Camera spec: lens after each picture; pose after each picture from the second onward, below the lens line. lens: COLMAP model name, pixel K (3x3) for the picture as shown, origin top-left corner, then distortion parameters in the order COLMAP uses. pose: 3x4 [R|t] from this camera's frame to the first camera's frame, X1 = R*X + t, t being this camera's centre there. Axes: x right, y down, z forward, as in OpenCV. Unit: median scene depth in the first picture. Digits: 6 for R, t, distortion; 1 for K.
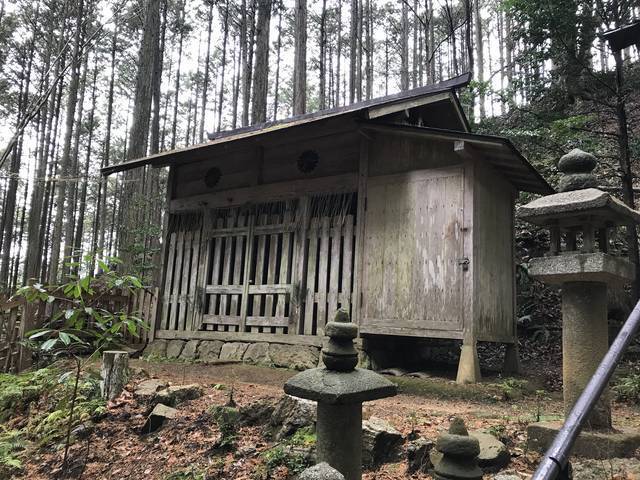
lens RADIAL K [[524.3, 0, 314.9], [0, 524.3, 235.7], [0, 0, 1]] dist [0.033655, -0.029551]
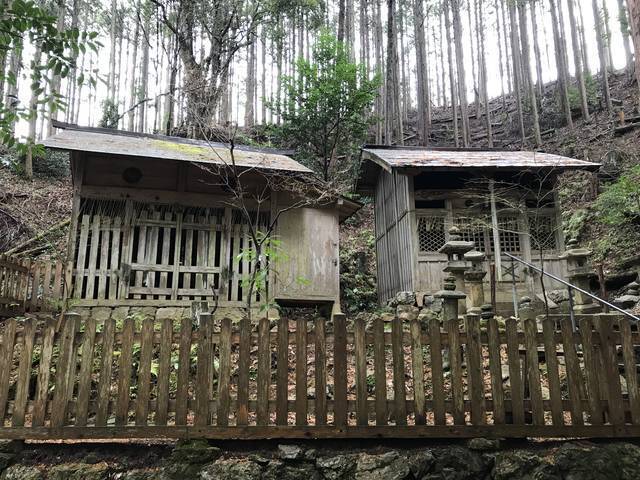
lens RADIAL K [[524.3, 0, 316.9], [0, 524.3, 240.7], [0, 0, 1]] dist [0.033655, -0.029551]
pose [[0.617582, 0.117810, 0.777633, -0.979413], [-0.107031, 0.992109, -0.065300, 0.083026], [-0.779190, -0.042902, 0.625318, -0.113946]]
